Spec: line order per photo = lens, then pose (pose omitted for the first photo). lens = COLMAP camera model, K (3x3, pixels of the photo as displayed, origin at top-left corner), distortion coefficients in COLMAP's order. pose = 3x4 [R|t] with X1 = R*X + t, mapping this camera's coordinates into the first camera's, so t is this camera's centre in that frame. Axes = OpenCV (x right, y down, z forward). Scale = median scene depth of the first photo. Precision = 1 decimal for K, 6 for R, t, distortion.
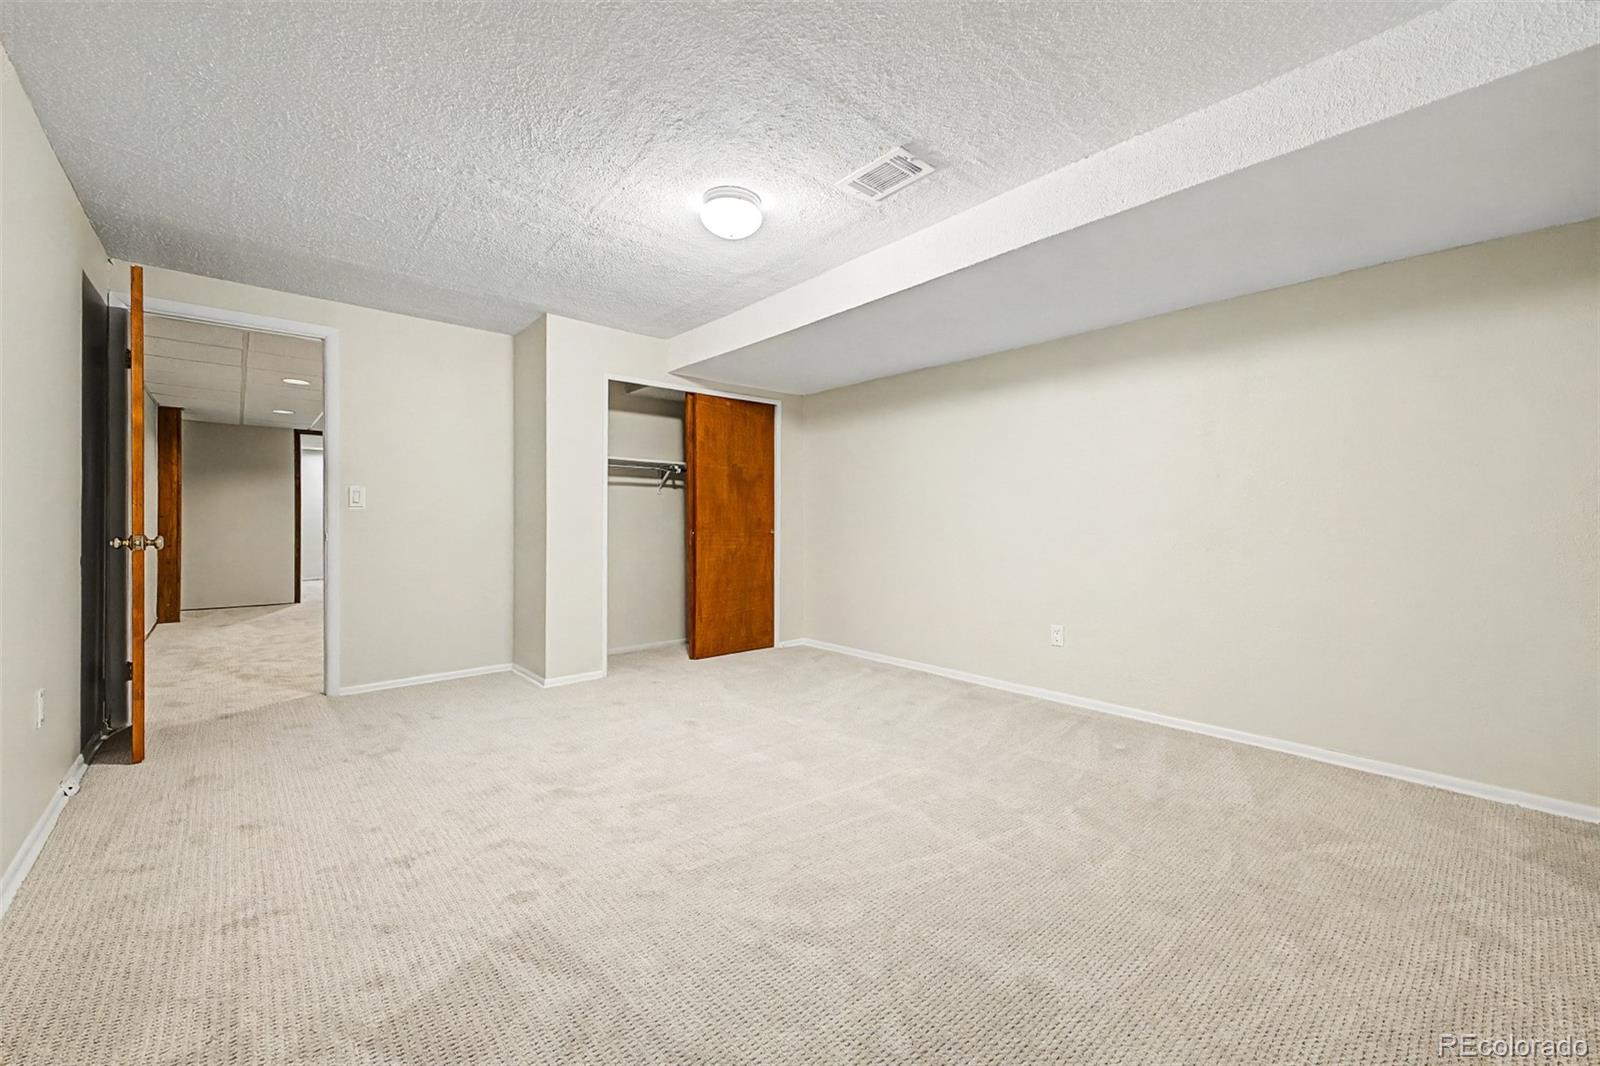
lens RADIAL K [[655.0, 0, 800.6], [0, 655.0, 524.7], [0, 0, 1]] dist [0.044964, -0.016396]
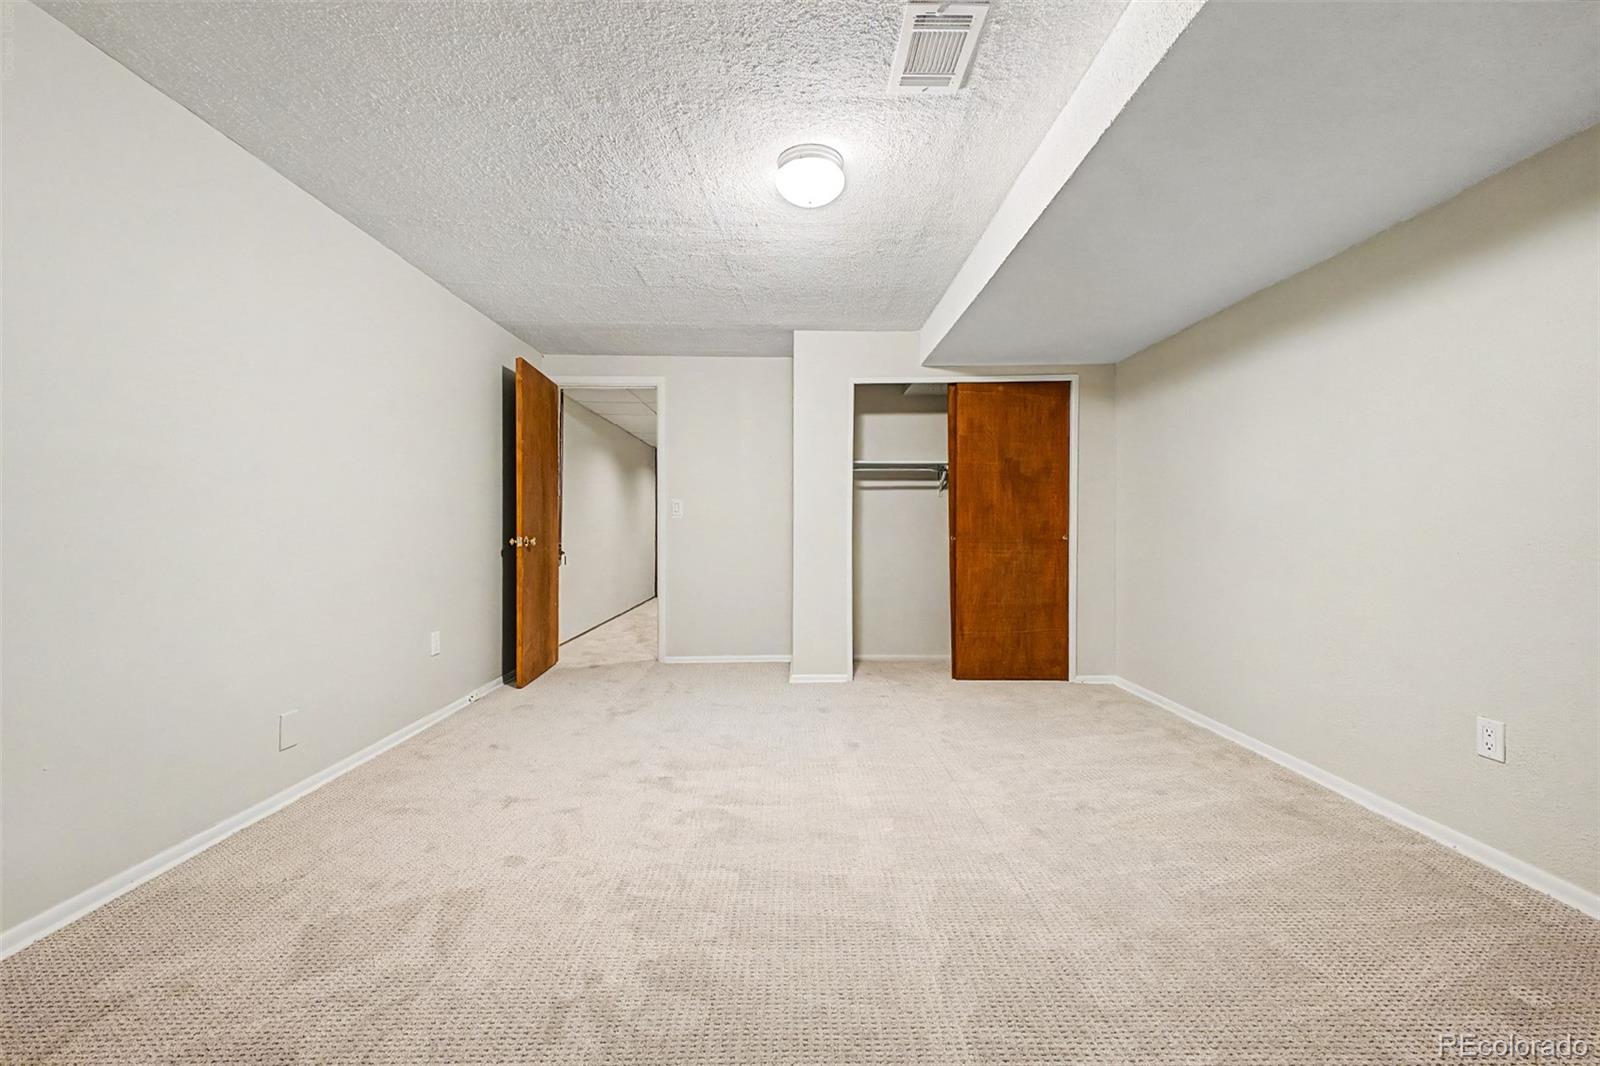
lens RADIAL K [[644.3, 0, 786.6], [0, 644.3, 527.8], [0, 0, 1]] dist [0.038279, -0.015221]
pose [[0.748990, -0.002378, -0.662577, 0.253813], [0.000438, 0.999995, -0.003094, 0.000471], [0.662581, 0.002028, 0.748988, 0.186105]]
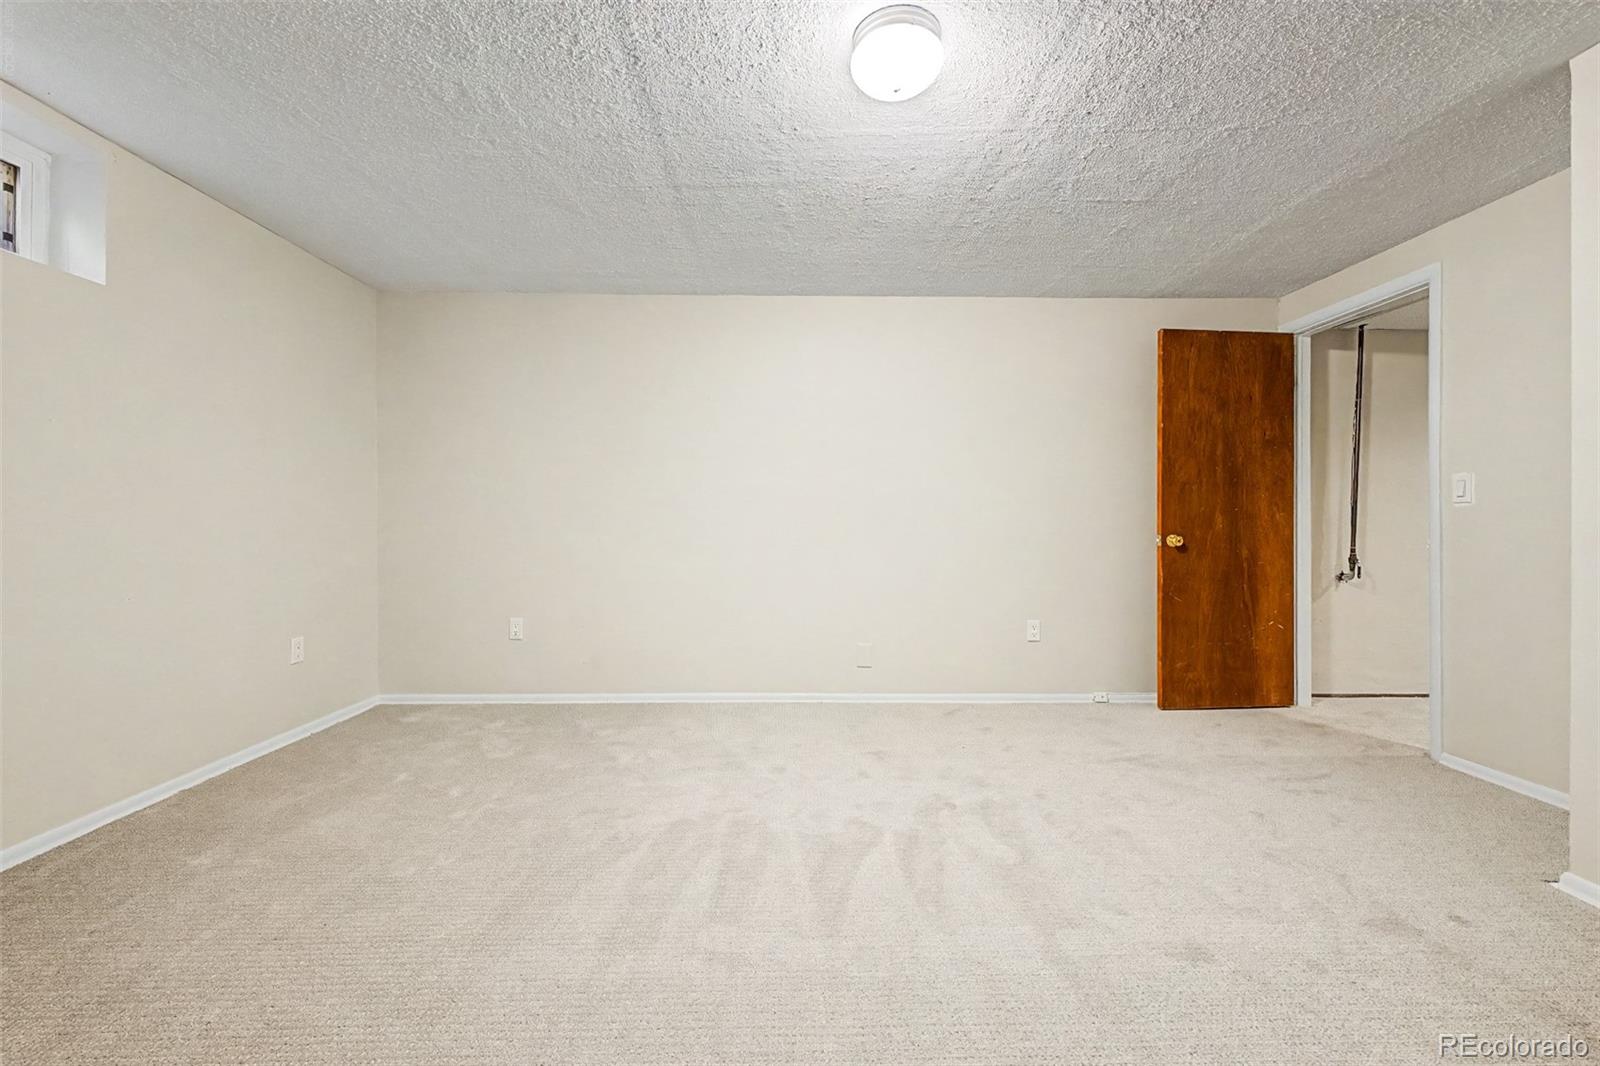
lens RADIAL K [[655.0, 0, 800.6], [0, 655.0, 524.7], [0, 0, 1]] dist [0.044964, -0.016396]
pose [[-0.657398, -0.003178, -0.753537, 0.265576], [-0.002079, 0.999995, -0.002404, 0.000317], [0.753541, -0.000013, -0.657401, 0.785909]]
